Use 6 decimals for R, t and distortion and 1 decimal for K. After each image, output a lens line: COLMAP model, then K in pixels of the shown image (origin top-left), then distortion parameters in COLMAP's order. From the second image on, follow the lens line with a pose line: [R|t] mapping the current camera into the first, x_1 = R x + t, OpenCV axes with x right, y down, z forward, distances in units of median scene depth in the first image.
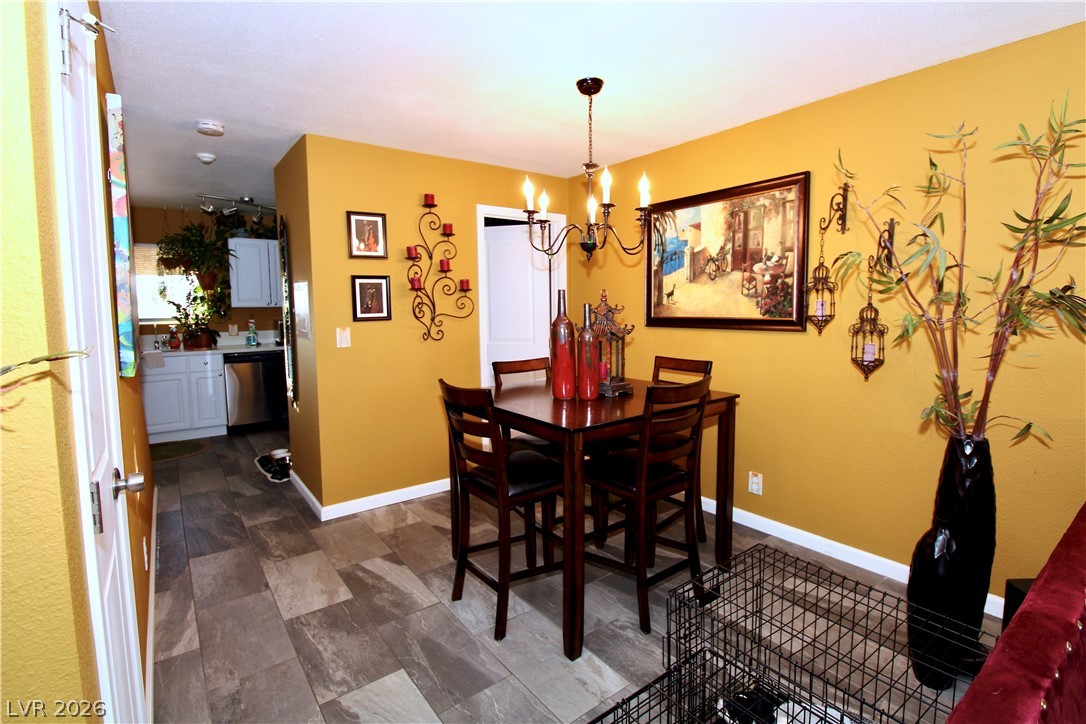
lens RADIAL K [[516.3, 0, 558.5], [0, 516.3, 346.3], [0, 0, 1]] dist [0.001233, -0.013100]
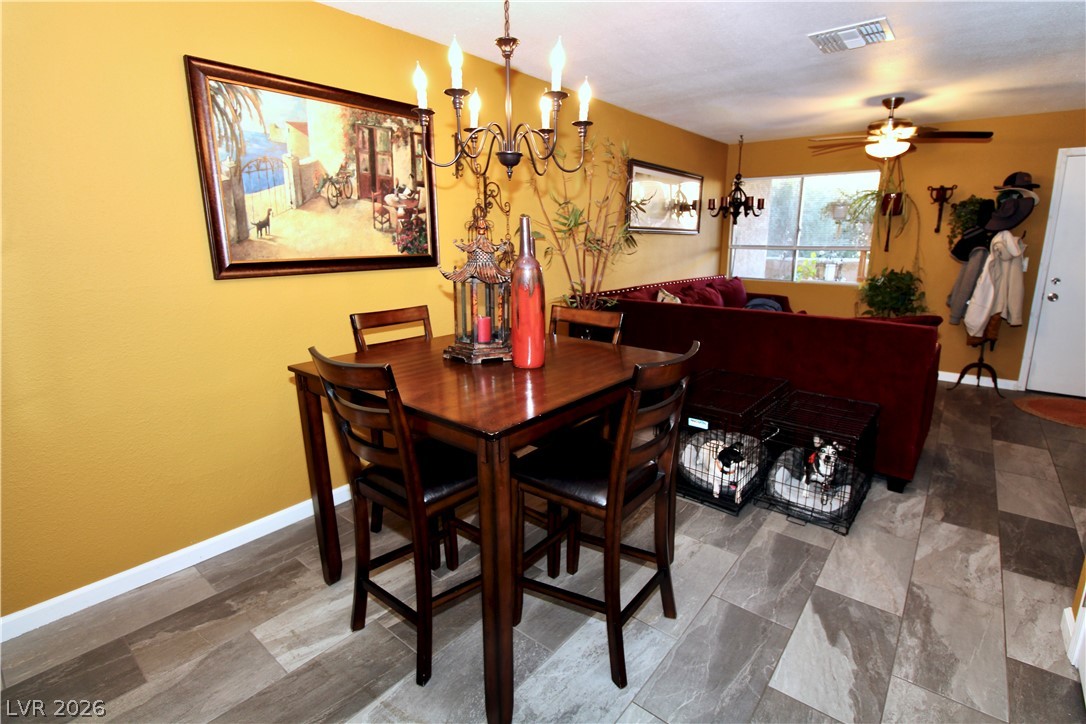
lens RADIAL K [[516.3, 0, 560.5], [0, 516.3, 347.8], [0, 0, 1]] dist [0.001233, -0.013100]
pose [[-0.233352, -0.194685, 0.952704, -0.559846], [0.084324, 0.972010, 0.219284, -0.067932], [-0.968729, 0.131506, -0.210404, 0.881834]]
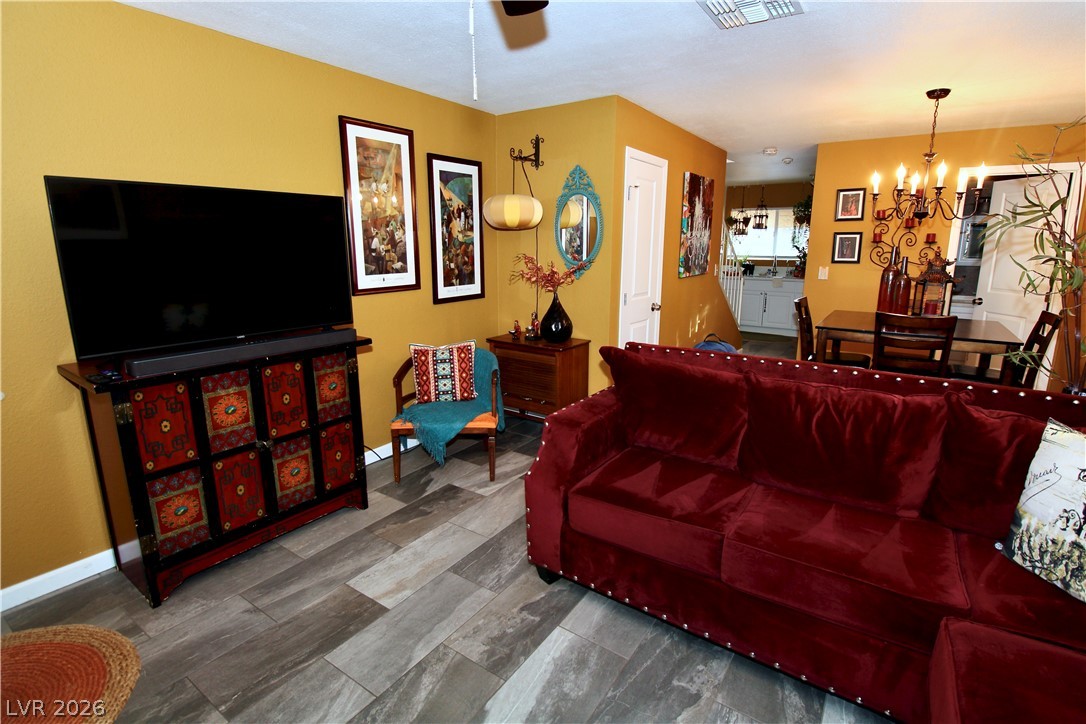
lens RADIAL K [[516.3, 0, 561.3], [0, 516.3, 349.6], [0, 0, 1]] dist [0.001233, -0.013100]
pose [[0.315681, 0.204025, -0.926671, 0.862222], [-0.089484, 0.978658, 0.184988, -0.008311], [0.944636, 0.024526, 0.327201, -0.266086]]
